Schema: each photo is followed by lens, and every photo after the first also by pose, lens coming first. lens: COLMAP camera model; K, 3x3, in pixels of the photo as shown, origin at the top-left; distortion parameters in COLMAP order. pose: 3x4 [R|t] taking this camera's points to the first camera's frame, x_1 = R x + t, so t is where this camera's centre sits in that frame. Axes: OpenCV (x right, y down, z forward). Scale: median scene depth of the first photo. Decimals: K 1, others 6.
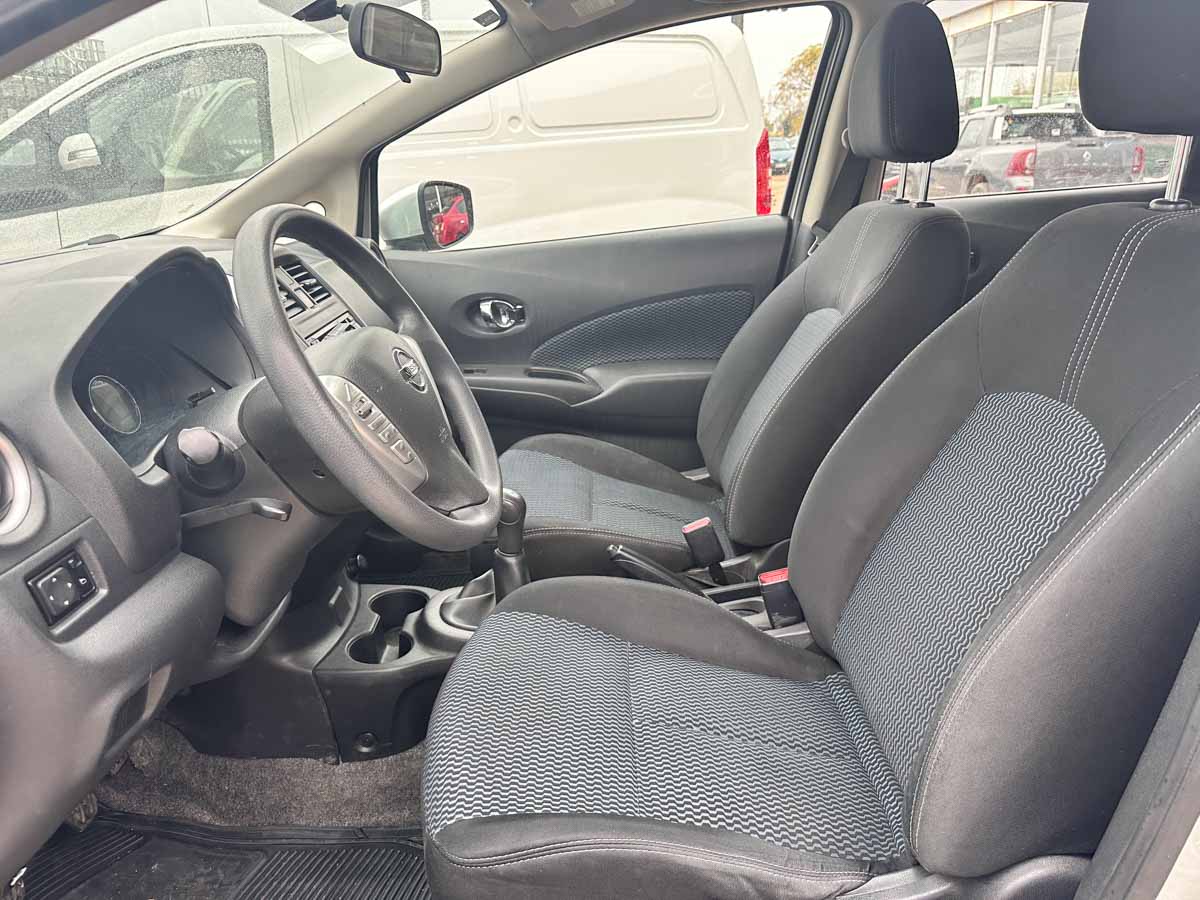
lens RADIAL K [[839.5, 0, 592.9], [0, 839.5, 455.5], [0, 0, 1]] dist [0.052708, -0.067962]
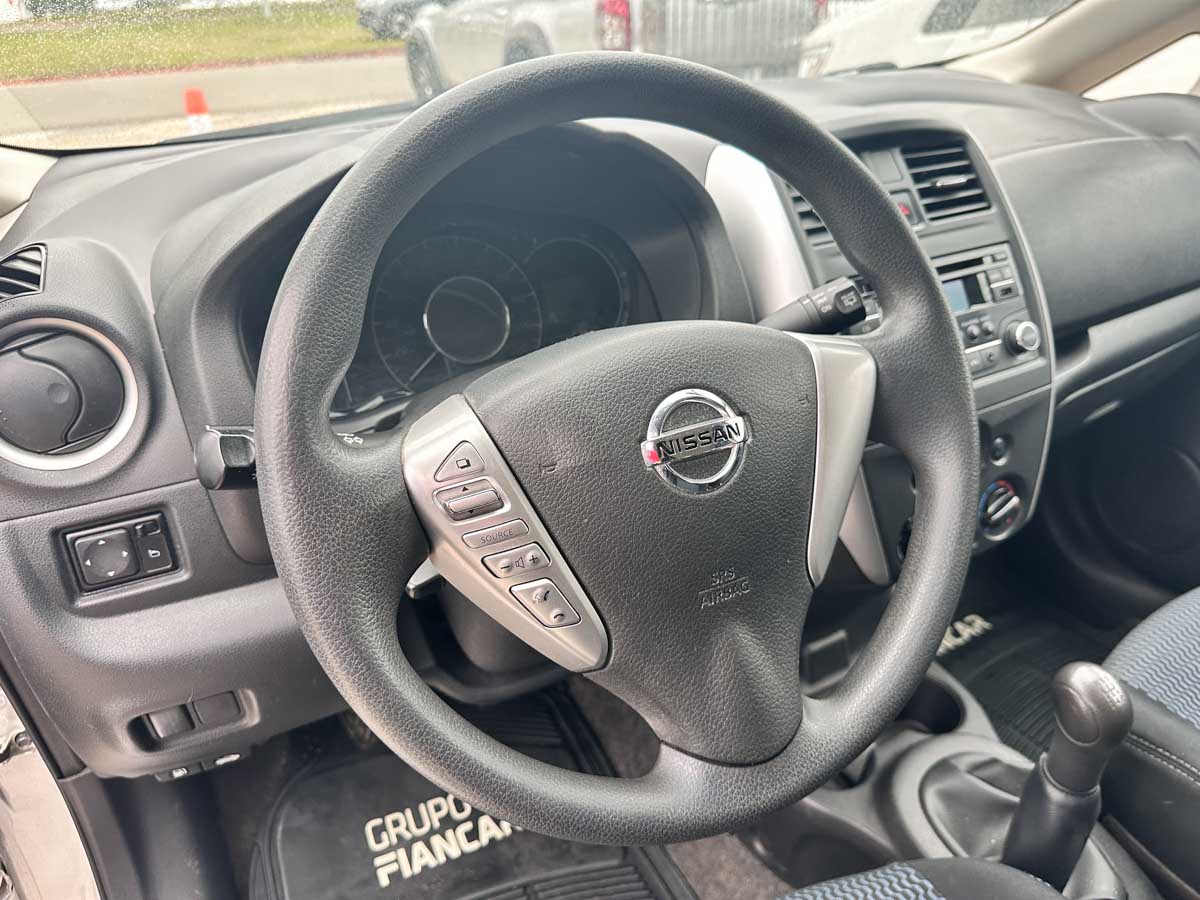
lens RADIAL K [[866.3, 0, 599.3], [0, 866.3, 448.8], [0, 0, 1]] dist [-0.001021, -0.009679]
pose [[0.481790, 0.428459, -0.764396, 0.130975], [-0.279738, 0.901872, 0.329201, -0.261593], [0.830437, 0.055224, 0.554369, 0.752214]]
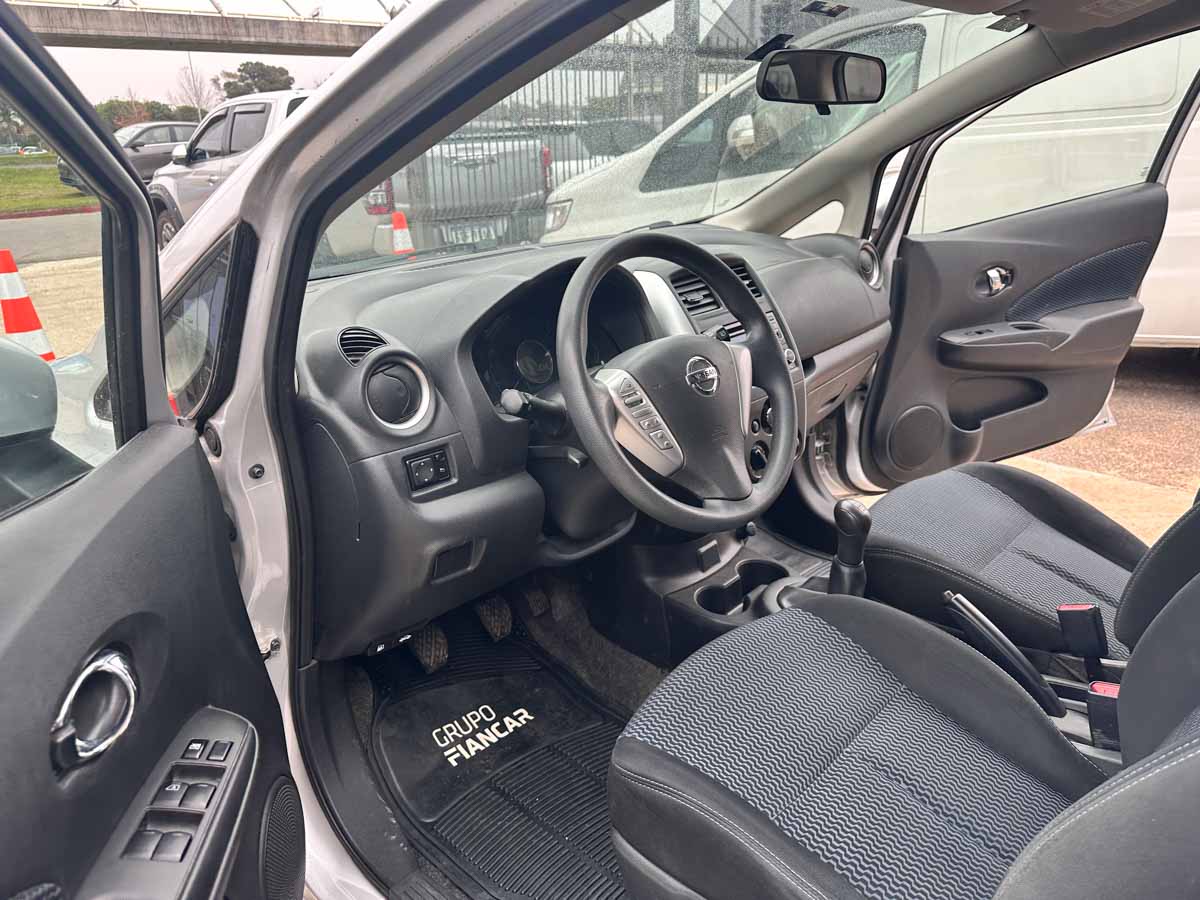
lens RADIAL K [[839.5, 0, 592.9], [0, 839.5, 455.5], [0, 0, 1]] dist [0.052708, -0.067962]
pose [[0.725333, 0.252091, -0.640580, 0.500500], [-0.224451, 0.966289, 0.126122, -0.115485], [0.650779, 0.052298, 0.757464, -0.002507]]
